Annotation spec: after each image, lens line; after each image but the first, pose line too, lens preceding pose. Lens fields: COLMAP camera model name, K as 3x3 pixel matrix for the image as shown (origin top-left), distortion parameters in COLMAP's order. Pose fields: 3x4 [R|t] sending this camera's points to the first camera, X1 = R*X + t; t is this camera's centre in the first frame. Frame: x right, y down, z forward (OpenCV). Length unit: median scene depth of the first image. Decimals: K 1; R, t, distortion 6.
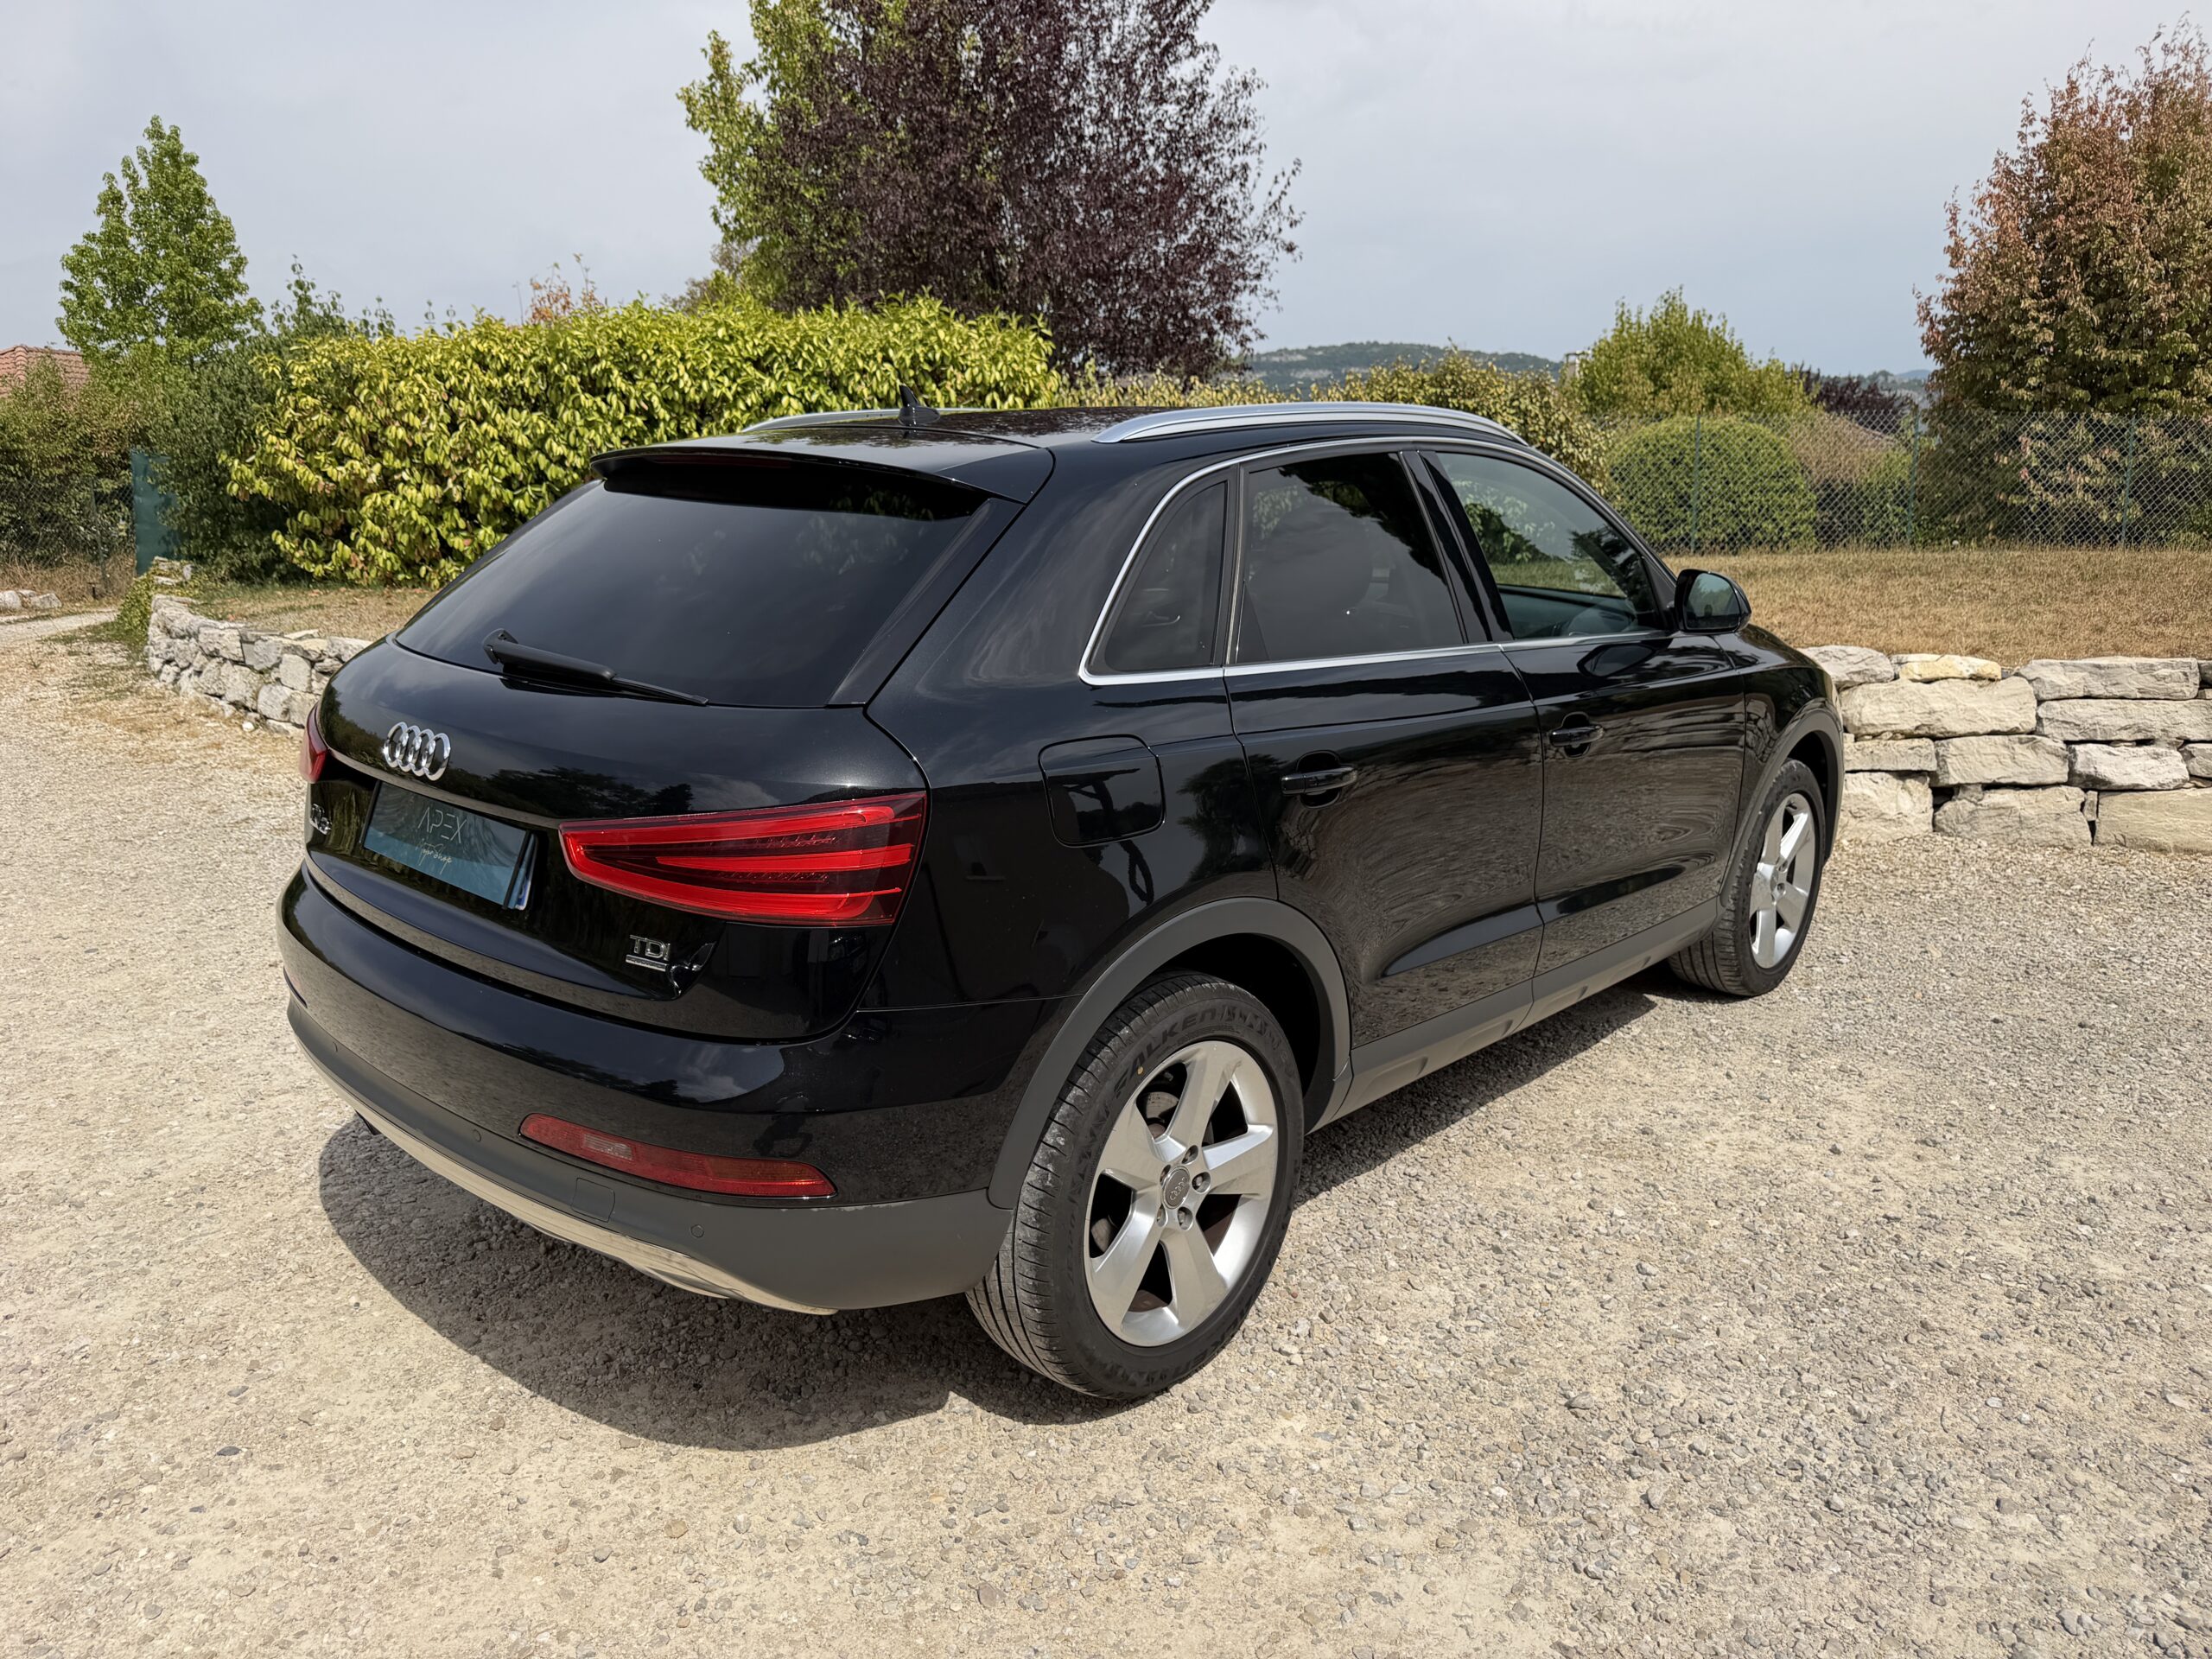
lens RADIAL K [[1584.1, 0, 1086.9], [0, 1584.1, 829.8], [0, 0, 1]] dist [0.014416, -0.023327]
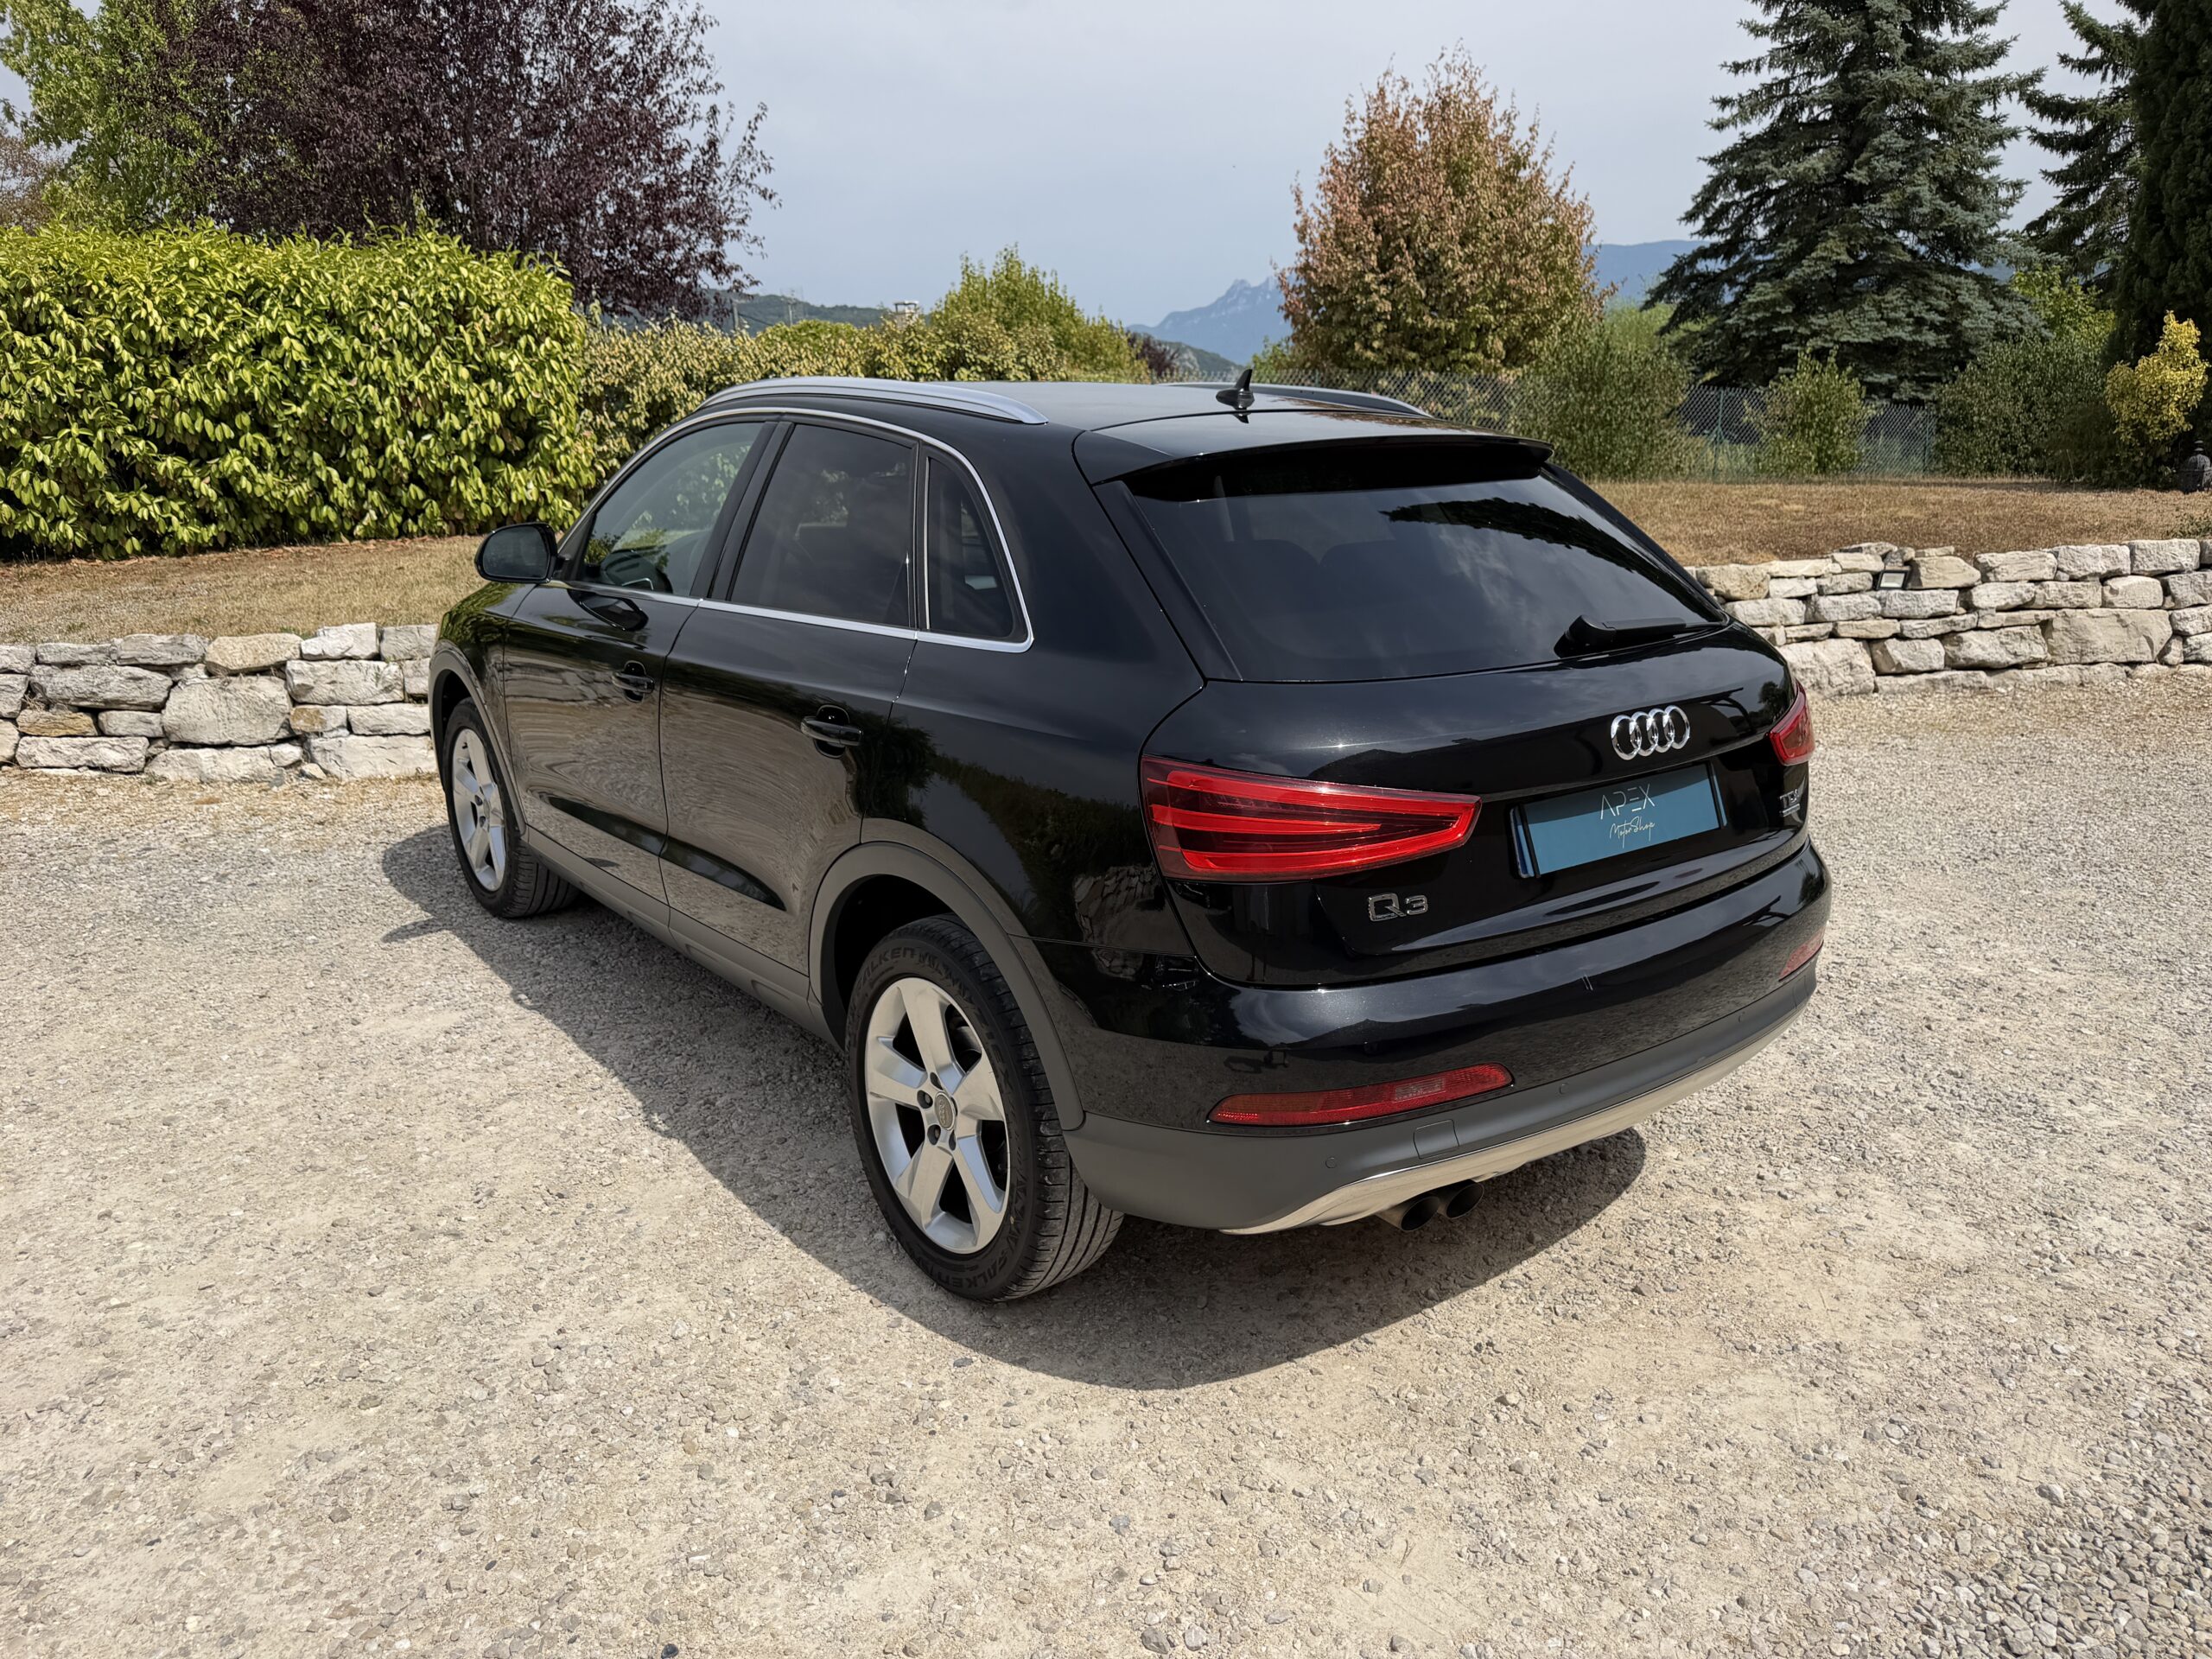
lens RADIAL K [[1584.1, 0, 1105.4], [0, 1584.1, 848.3], [0, 0, 1]] dist [0.014416, -0.023327]
pose [[0.900519, -0.114644, 0.419430, -0.179952], [0.096032, 0.993234, 0.065301, -0.003906], [-0.424079, -0.018526, 0.905436, -0.003039]]
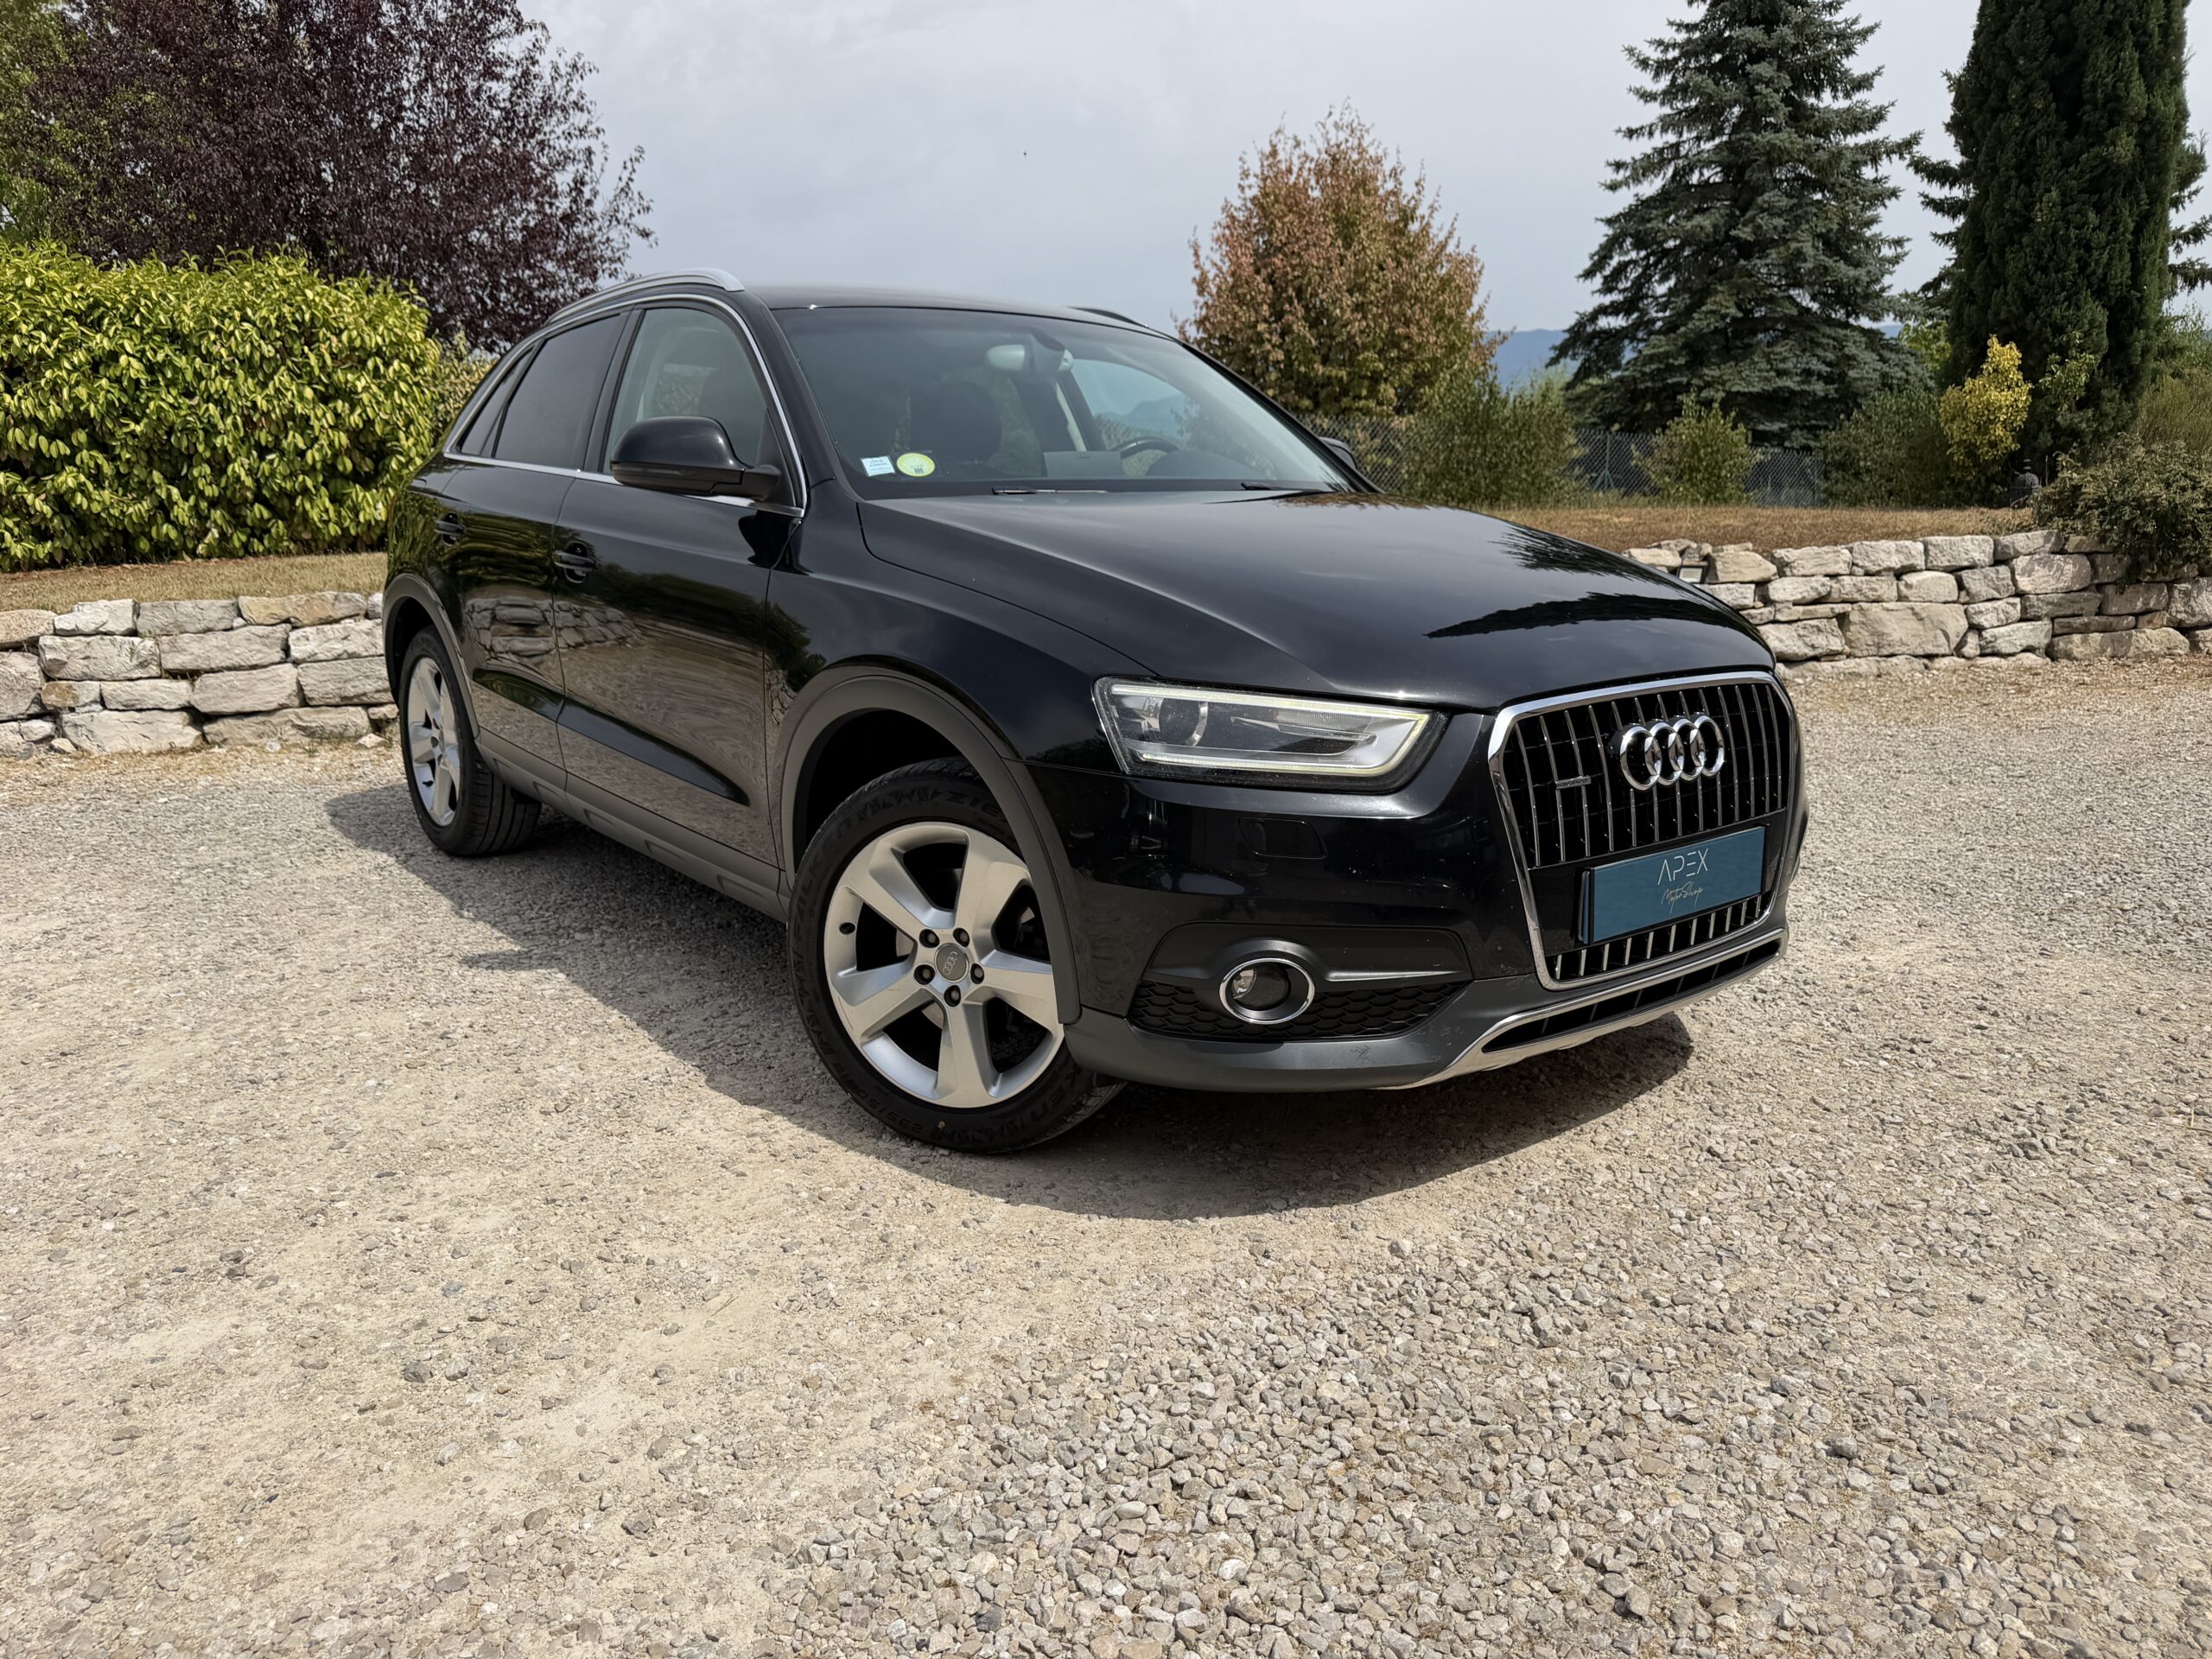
lens RADIAL K [[1584.1, 0, 1120.2], [0, 1584.1, 849.5], [0, 0, 1]] dist [0.014416, -0.023327]
pose [[0.889839, -0.102309, 0.444657, -0.114859], [0.104339, 0.994341, 0.019982, 0.042460], [-0.444185, 0.028614, 0.895478, -0.038658]]
